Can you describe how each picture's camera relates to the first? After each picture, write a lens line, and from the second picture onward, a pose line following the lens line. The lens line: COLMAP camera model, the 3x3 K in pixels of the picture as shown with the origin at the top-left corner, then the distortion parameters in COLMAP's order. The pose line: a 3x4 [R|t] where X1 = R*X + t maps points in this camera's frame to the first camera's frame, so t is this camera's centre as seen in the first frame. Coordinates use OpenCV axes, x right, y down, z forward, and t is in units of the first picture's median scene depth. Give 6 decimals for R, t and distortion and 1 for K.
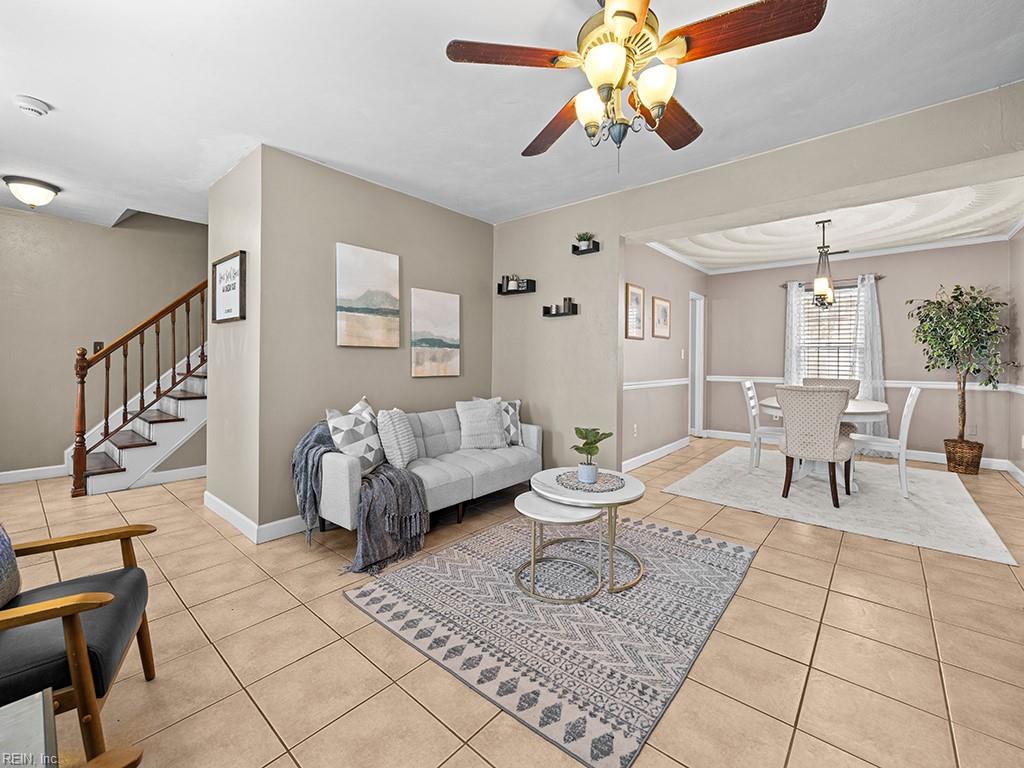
lens RADIAL K [[431.8, 0, 500.2], [0, 431.8, 361.9], [0, 0, 1]] dist [-0.000045, 0.000884]
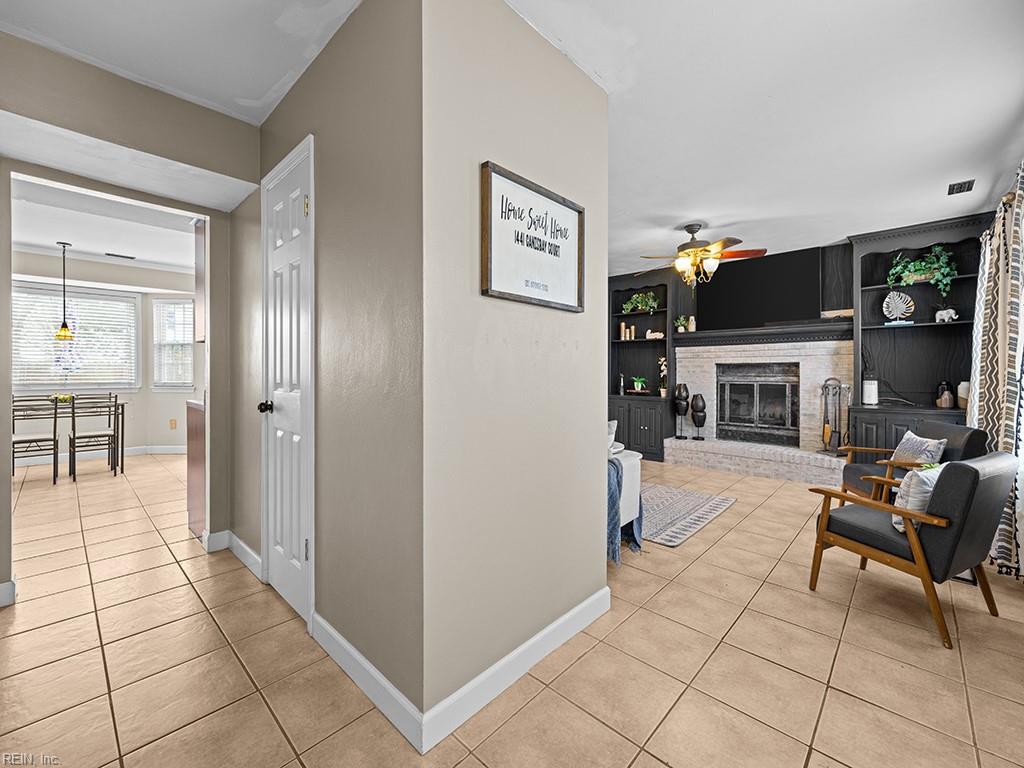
lens RADIAL K [[431.8, 0, 504.9], [0, 431.8, 368.6], [0, 0, 1]] dist [-0.000045, 0.000884]
pose [[0.037476, -0.003683, 0.999291, -1.650535], [0.003311, 0.999988, 0.003562, -0.019279], [-0.999292, 0.003175, 0.037487, 1.417485]]
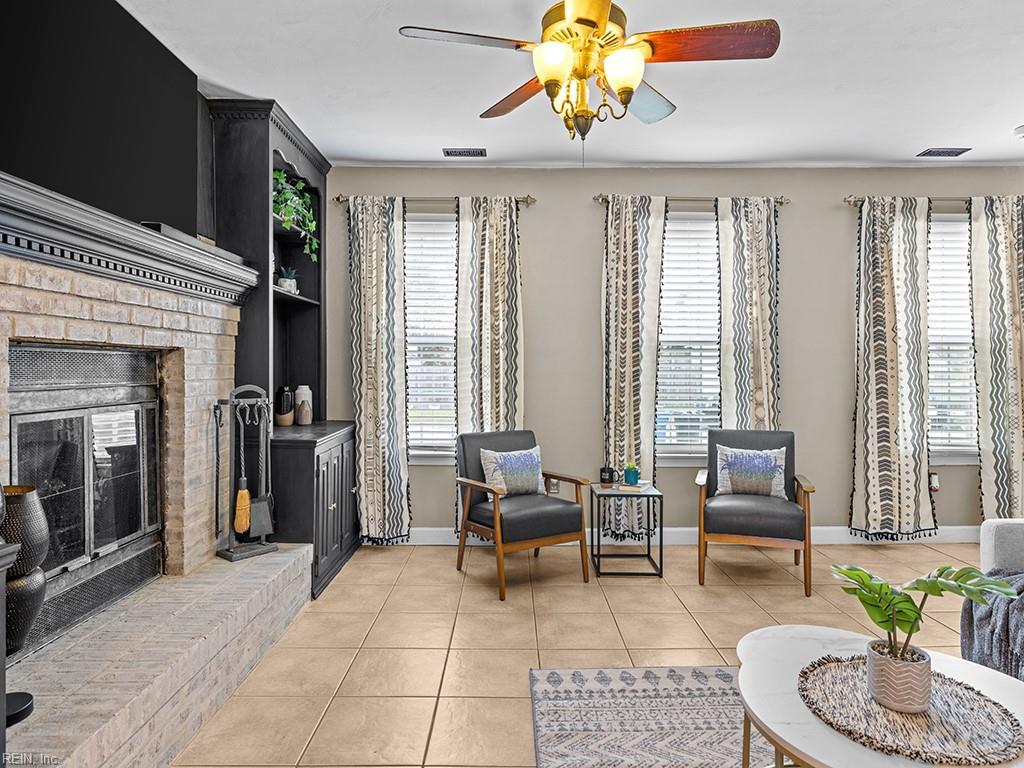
lens RADIAL K [[602.4, 0, 511.0], [0, 602.4, 367.3], [0, 0, 1]] dist [-0.008043, 0.005051]
pose [[-0.747139, -0.007514, -0.664626, 0.872692], [-0.003760, 0.999968, -0.007078, 0.004418], [0.664657, -0.002789, -0.747143, 1.300147]]
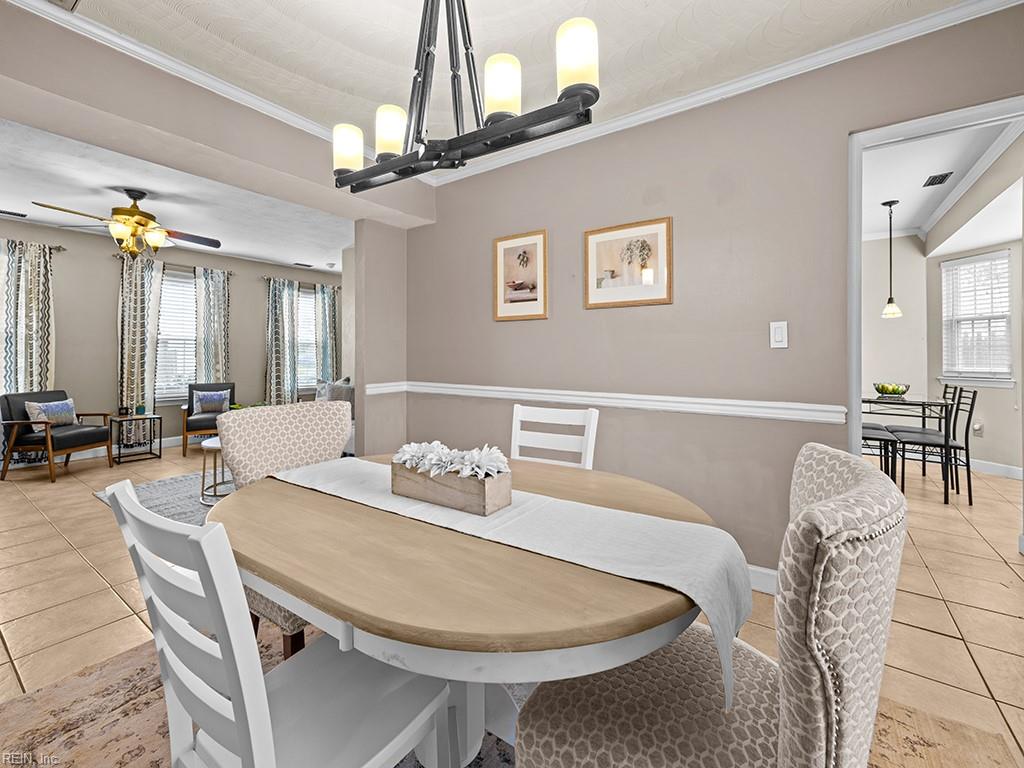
lens RADIAL K [[431.8, 0, 501.5], [0, 431.8, 350.7], [0, 0, 1]] dist [-0.000045, 0.000884]
pose [[0.108348, -0.011019, -0.994052, 1.928980], [-0.007672, 0.999900, -0.011920, -0.005456], [0.994083, 0.008918, 0.108253, 1.883467]]
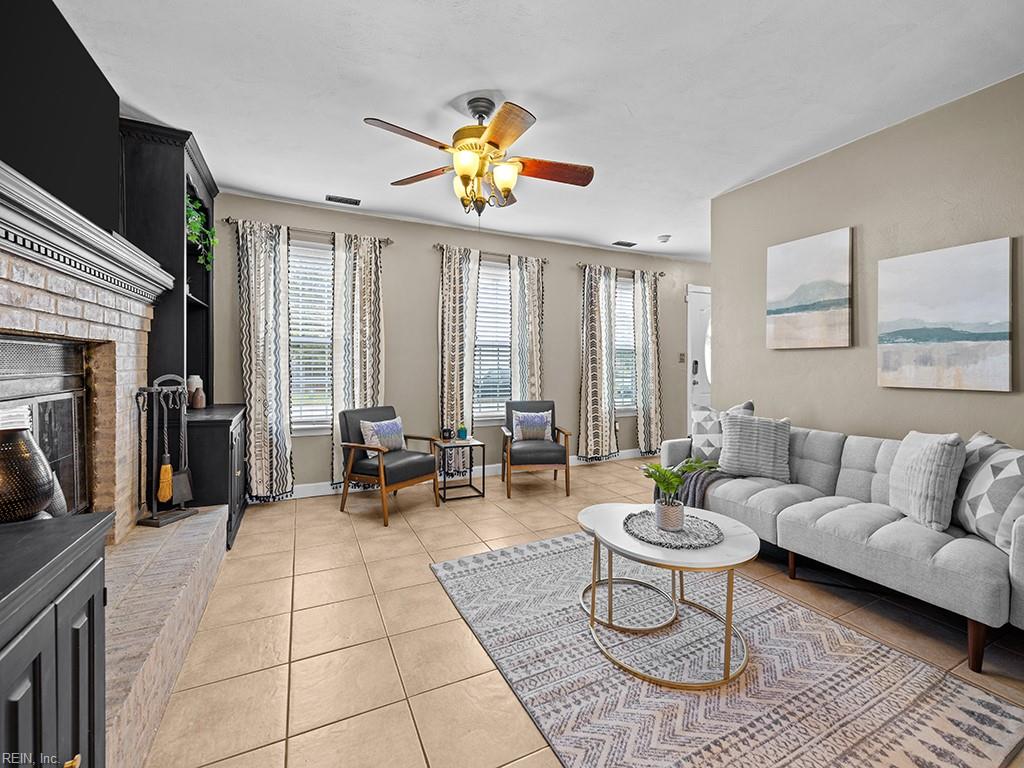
lens RADIAL K [[431.8, 0, 505.8], [0, 431.8, 365.2], [0, 0, 1]] dist [-0.000045, 0.000884]
pose [[-0.390752, -0.004081, -0.920487, 1.101434], [-0.007297, 0.999972, -0.001335, 0.007238], [0.920467, 0.006195, -0.390771, 1.153588]]
